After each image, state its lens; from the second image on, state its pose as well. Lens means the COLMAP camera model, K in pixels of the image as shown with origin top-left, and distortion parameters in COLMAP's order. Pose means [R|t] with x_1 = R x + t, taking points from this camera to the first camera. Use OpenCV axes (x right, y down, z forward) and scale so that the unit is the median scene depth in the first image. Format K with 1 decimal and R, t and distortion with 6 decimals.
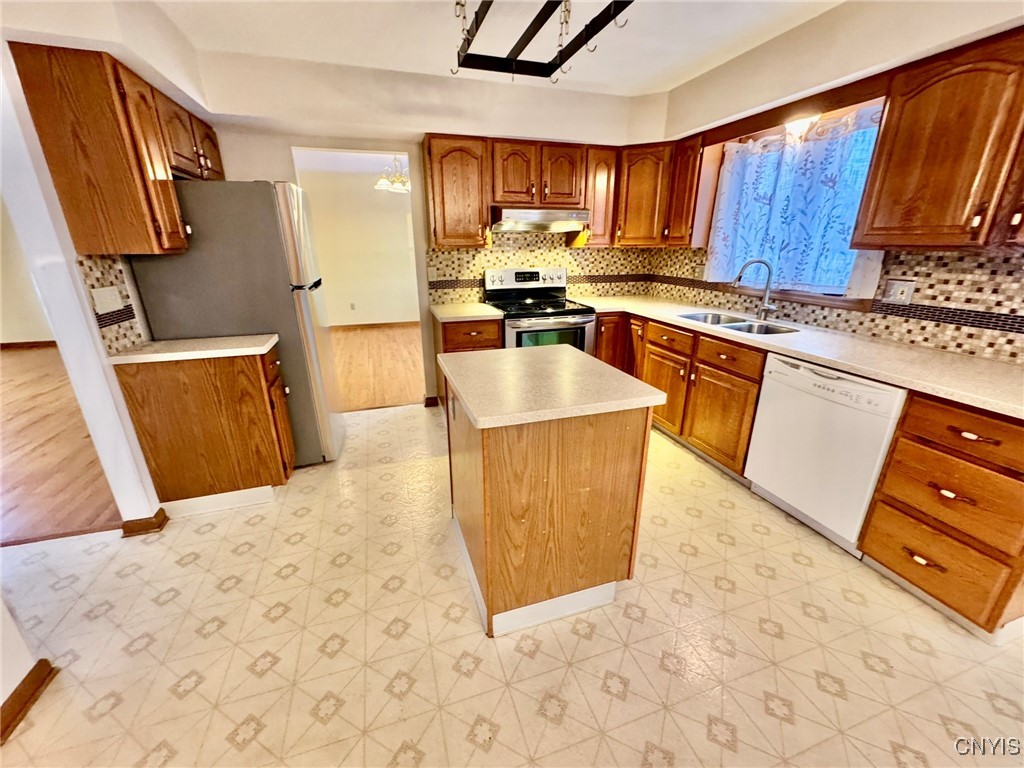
lens RADIAL K [[408.8, 0, 511.3], [0, 408.8, 383.5], [0, 0, 1]] dist [-0.003377, 0.000102]
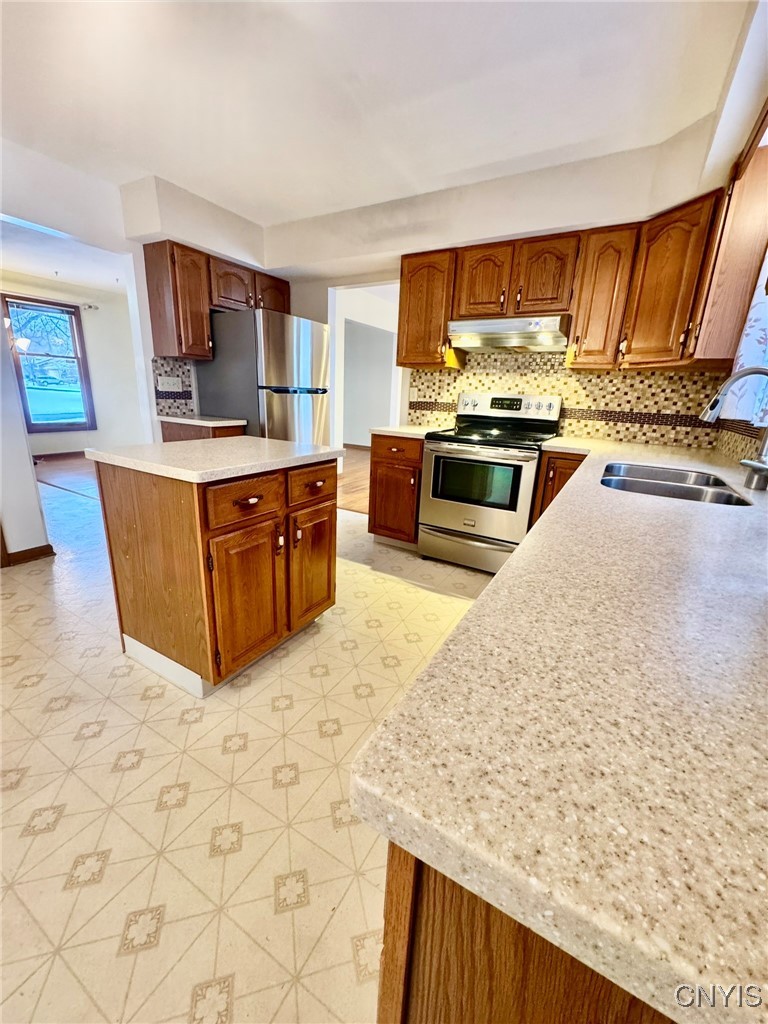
lens RADIAL K [[408.8, 0, 382.8], [0, 408.8, 509.9], [0, 0, 1]] dist [-0.003377, 0.000102]
pose [[0.667682, 0.236171, -0.705992, 0.552214], [-0.283938, 0.957445, 0.051757, -0.024066], [0.688172, 0.165901, 0.706326, 0.281548]]
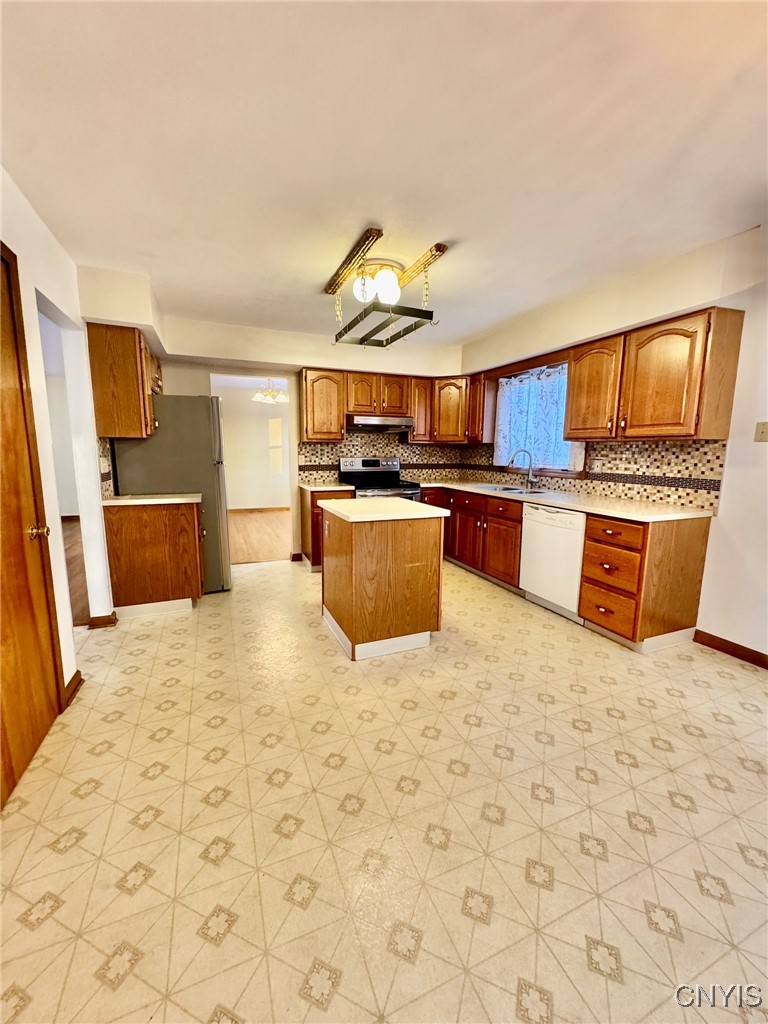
lens RADIAL K [[408.8, 0, 380.4], [0, 408.8, 511.2], [0, 0, 1]] dist [-0.003377, 0.000102]
pose [[0.997430, 0.001070, 0.071643, -0.028791], [0.011887, 0.983563, -0.180175, 0.152779], [-0.070658, 0.180564, 0.981022, -0.336326]]
